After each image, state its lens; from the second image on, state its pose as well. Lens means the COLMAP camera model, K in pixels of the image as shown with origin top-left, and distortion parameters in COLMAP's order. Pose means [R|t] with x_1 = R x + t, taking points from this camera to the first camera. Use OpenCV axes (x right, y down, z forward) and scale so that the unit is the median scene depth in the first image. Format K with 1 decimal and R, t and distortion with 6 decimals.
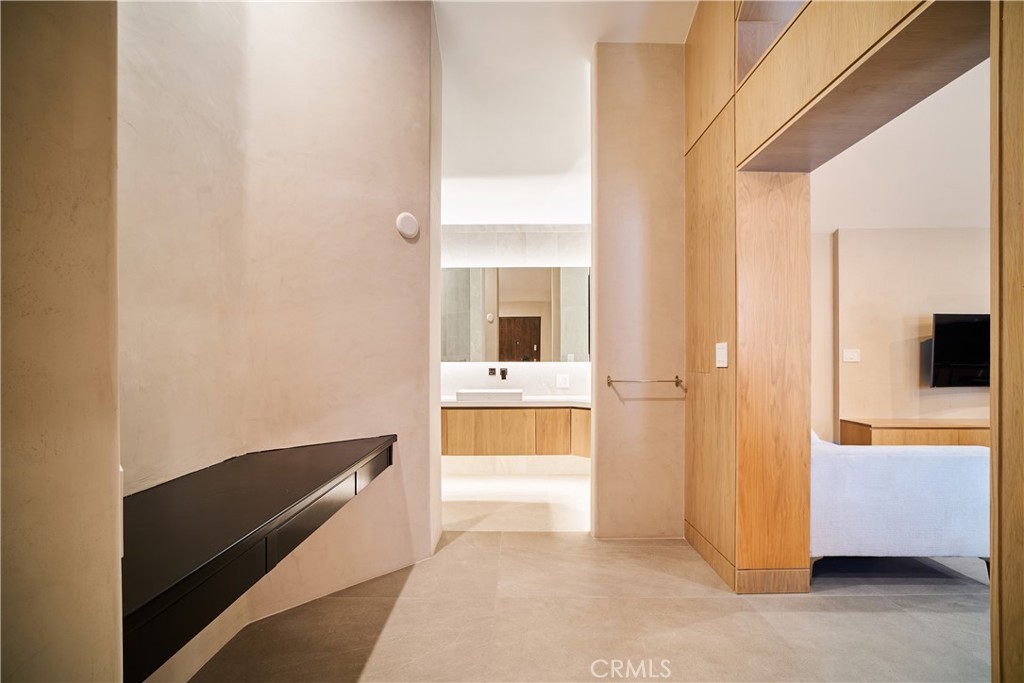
lens RADIAL K [[453.7, 0, 512.0], [0, 453.7, 354.8], [0, 0, 1]] dist [-0.036638, 0.000212]
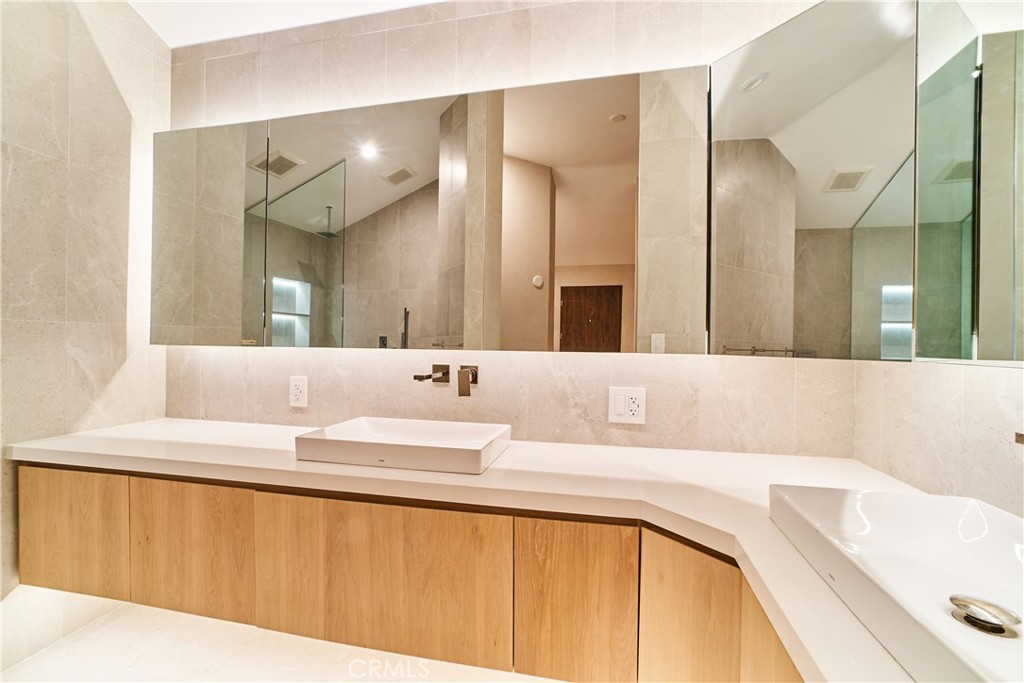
lens RADIAL K [[444.7, 0, 519.3], [0, 444.7, 345.1], [0, 0, 1]] dist [-0.036723, 0.013544]
pose [[0.981154, 0.014462, -0.192685, 0.107846], [-0.011672, 0.999810, 0.015606, 0.006479], [0.192874, -0.013063, 0.981137, 0.725341]]
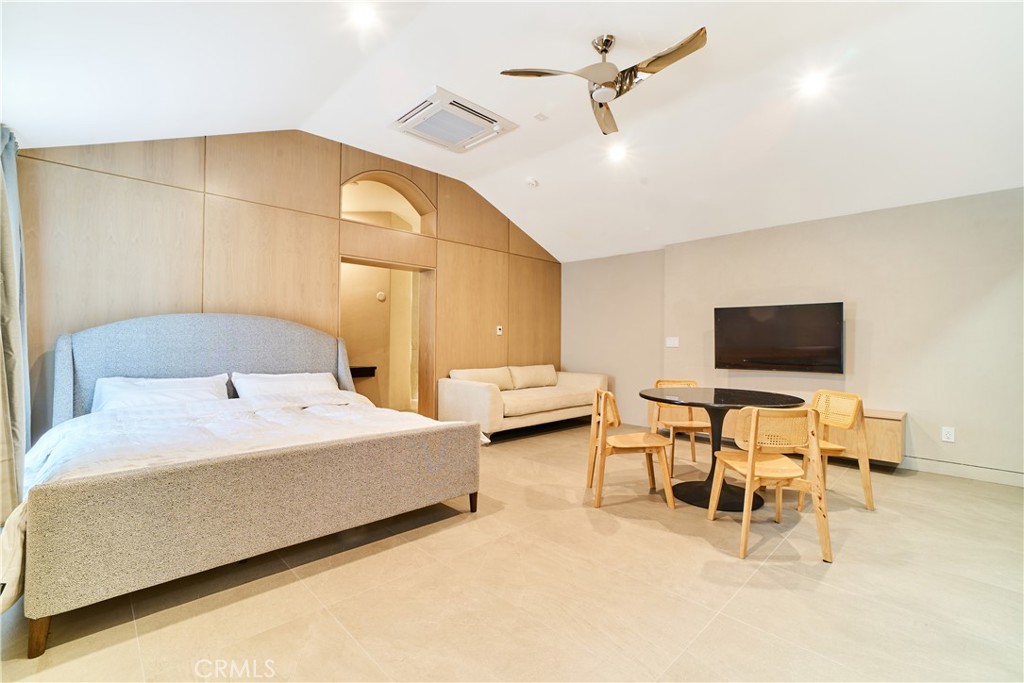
lens RADIAL K [[445.2, 0, 516.5], [0, 445.2, 340.7], [0, 0, 1]] dist [-0.037812, 0.018903]
pose [[0.704961, 0.003768, -0.709237, 1.542530], [-0.004404, 0.999990, 0.000935, -0.002296], [0.709233, 0.002465, 0.704970, -0.260280]]
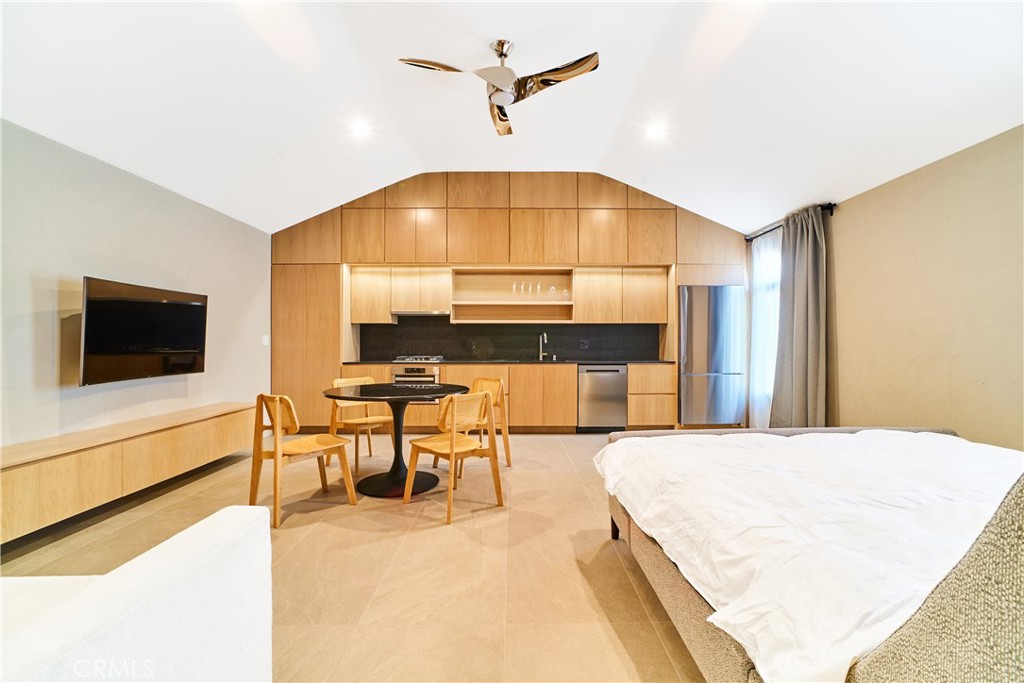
lens RADIAL K [[444.7, 0, 519.3], [0, 444.7, 345.1], [0, 0, 1]] dist [-0.036723, 0.013544]
pose [[-0.016173, -0.008361, 0.999834, 0.311165], [-0.007256, 0.999940, 0.008244, 0.001508], [-0.999843, -0.007121, -0.016232, 0.374825]]
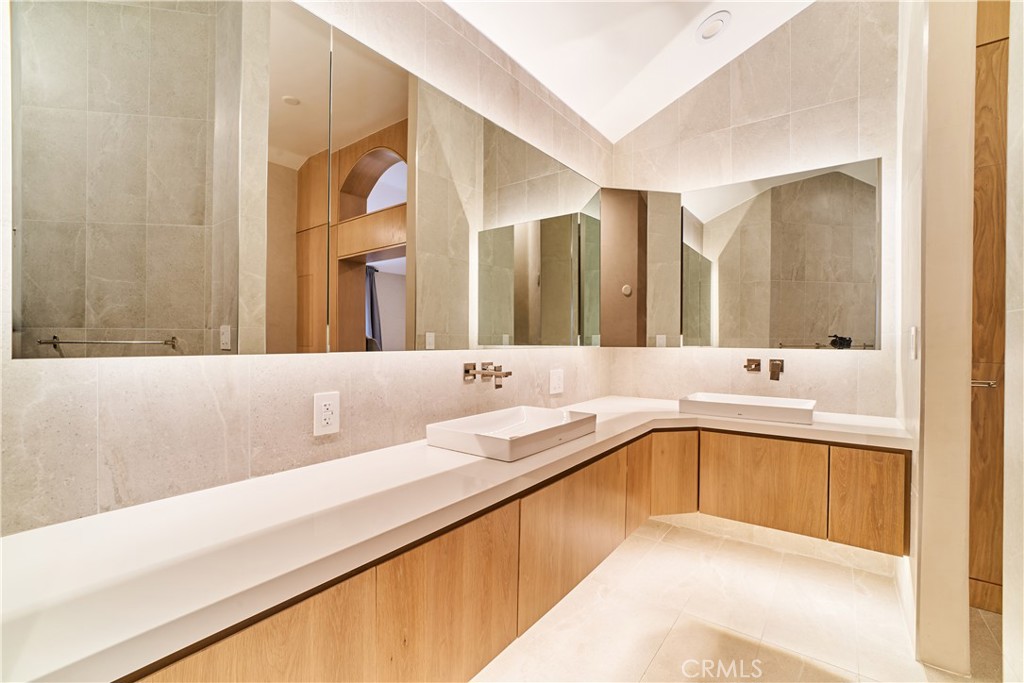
lens RADIAL K [[445.2, 0, 516.5], [0, 445.2, 340.7], [0, 0, 1]] dist [-0.037812, 0.018903]
pose [[0.581319, 0.001767, 0.813674, -0.405757], [-0.012498, 0.999899, 0.006758, 0.005561], [-0.813580, -0.014098, 0.581283, 0.822544]]
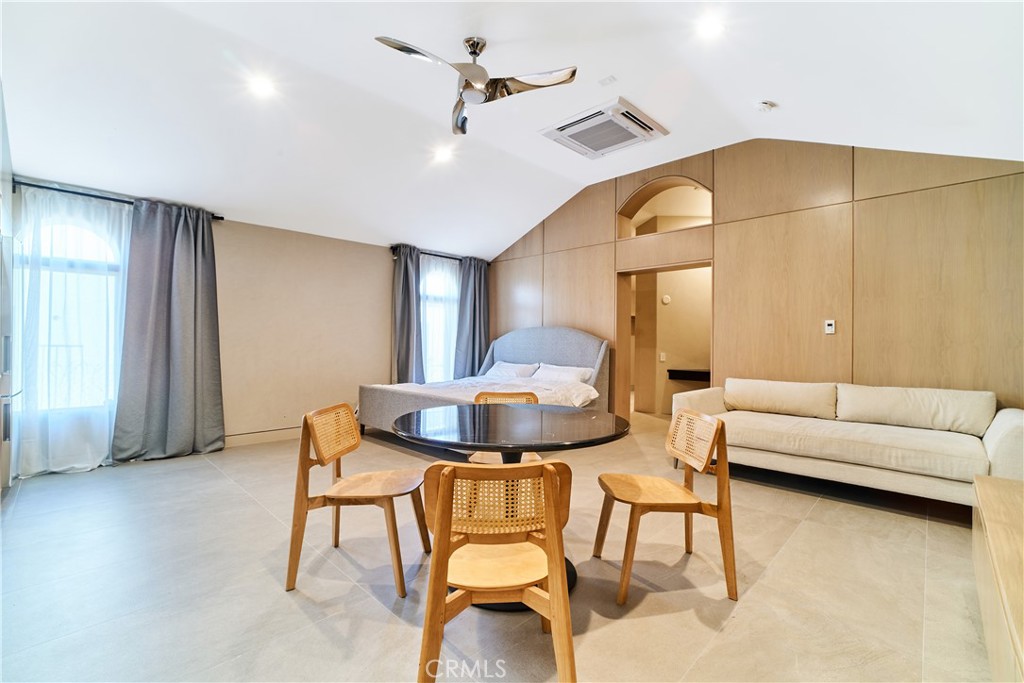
lens RADIAL K [[444.7, 0, 519.3], [0, 444.7, 345.1], [0, 0, 1]] dist [-0.036723, 0.013544]
pose [[-0.685241, -0.002399, -0.728313, 1.609819], [-0.002431, 0.999997, -0.001007, 0.008997], [0.728313, 0.001080, -0.685244, 0.989920]]
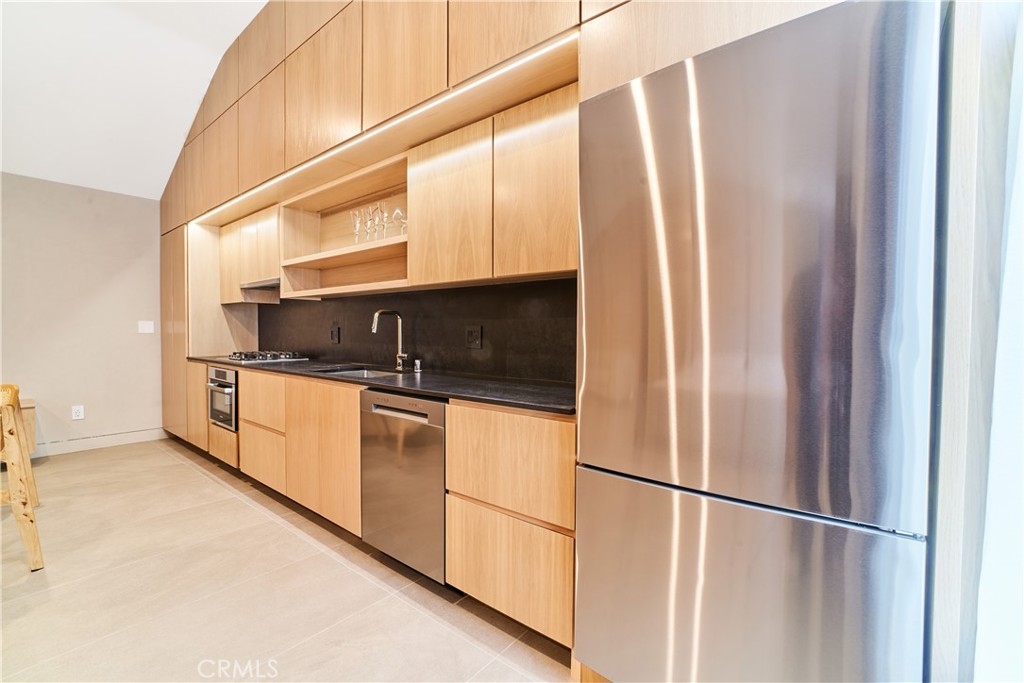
lens RADIAL K [[444.7, 0, 519.3], [0, 444.7, 345.1], [0, 0, 1]] dist [-0.036723, 0.013544]
pose [[0.621281, -0.024528, 0.783204, 1.379343], [-0.010151, 0.999174, 0.039344, -0.004156], [-0.783522, -0.032394, 0.620519, -0.321784]]
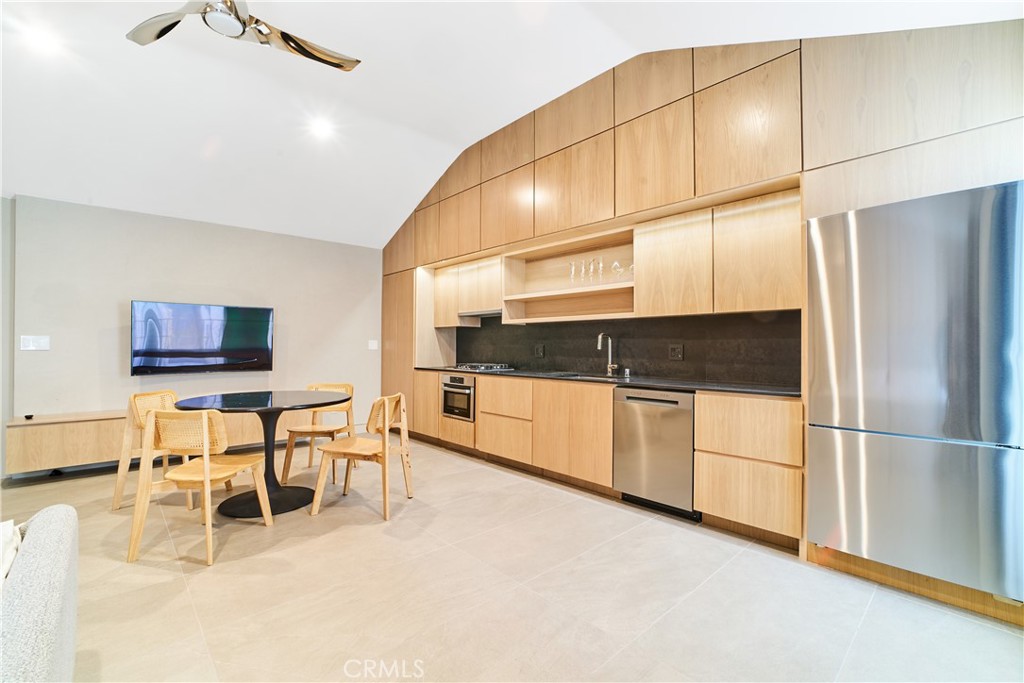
lens RADIAL K [[444.7, 0, 519.3], [0, 444.7, 345.1], [0, 0, 1]] dist [-0.036723, 0.013544]
pose [[0.727748, 0.003726, 0.685834, 0.992287], [-0.008097, 0.999962, 0.003160, -0.004855], [-0.685797, -0.007853, 0.727751, -0.308756]]
